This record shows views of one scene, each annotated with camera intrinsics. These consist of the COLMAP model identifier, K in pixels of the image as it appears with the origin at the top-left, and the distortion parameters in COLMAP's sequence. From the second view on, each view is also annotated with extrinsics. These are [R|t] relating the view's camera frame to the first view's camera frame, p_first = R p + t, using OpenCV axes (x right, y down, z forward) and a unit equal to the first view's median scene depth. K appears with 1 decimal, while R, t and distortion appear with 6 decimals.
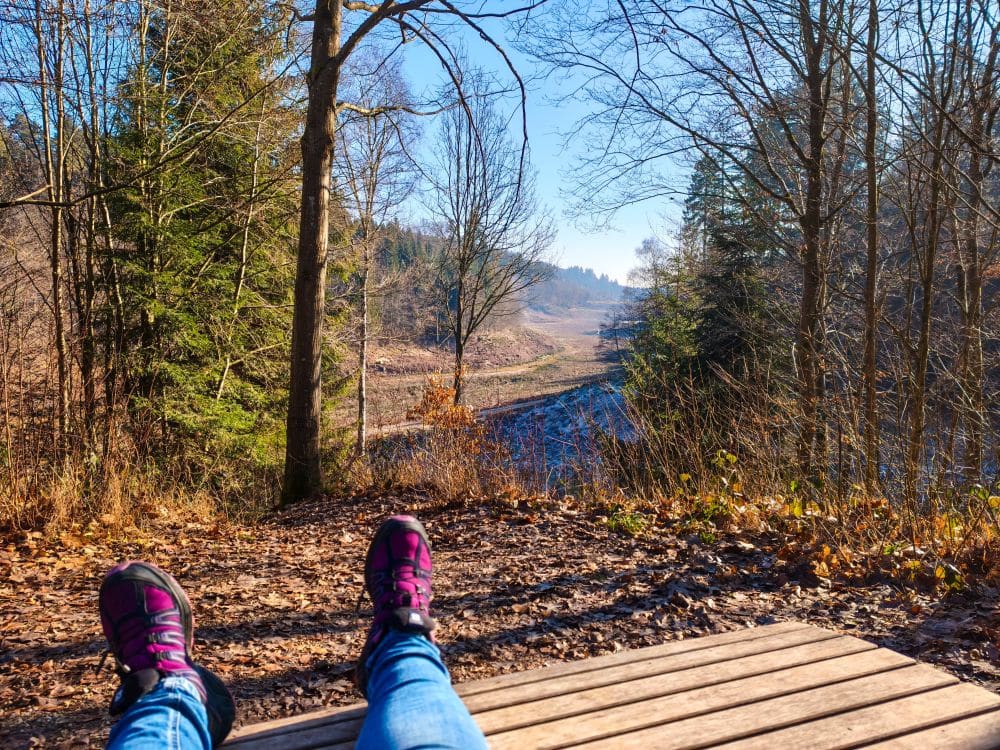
lens RADIAL K [[661.6, 0, 500.0], [0, 661.6, 375.0], [0, 0, 1]] dist [0.059788, -0.054664]
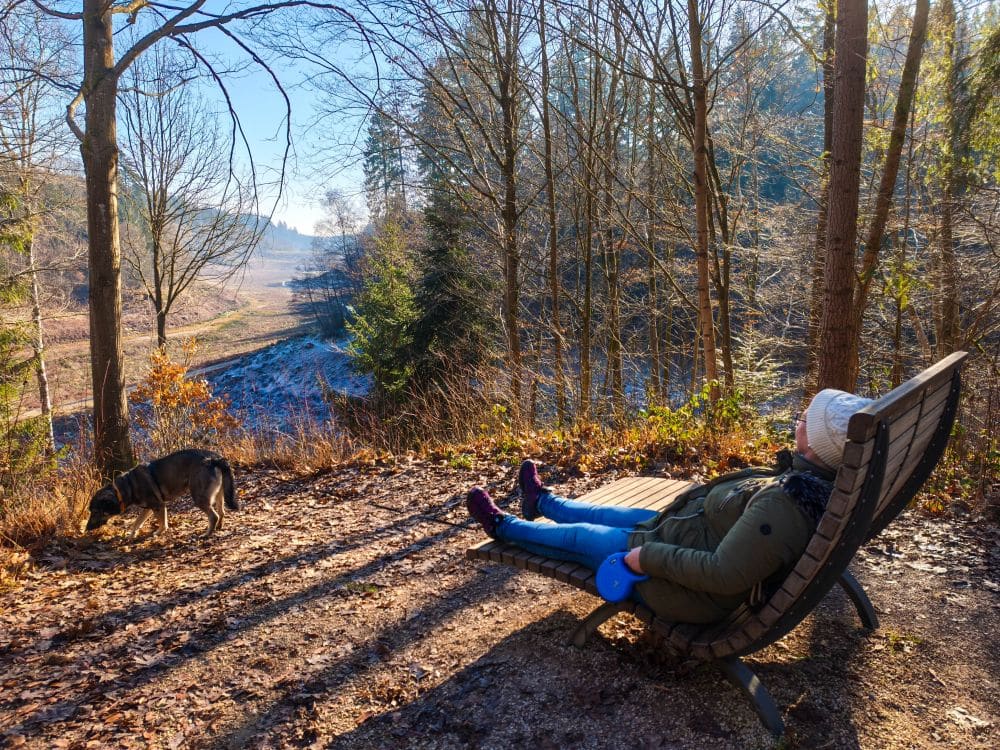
lens RADIAL K [[675.6, 0, 500.4], [0, 675.6, 356.7], [0, 0, 1]] dist [0.073817, -0.000859]
pose [[0.888296, -0.083772, 0.451567, -0.084625], [0.059290, 0.995914, 0.068124, -0.024624], [-0.455429, -0.033741, 0.889633, -0.086159]]
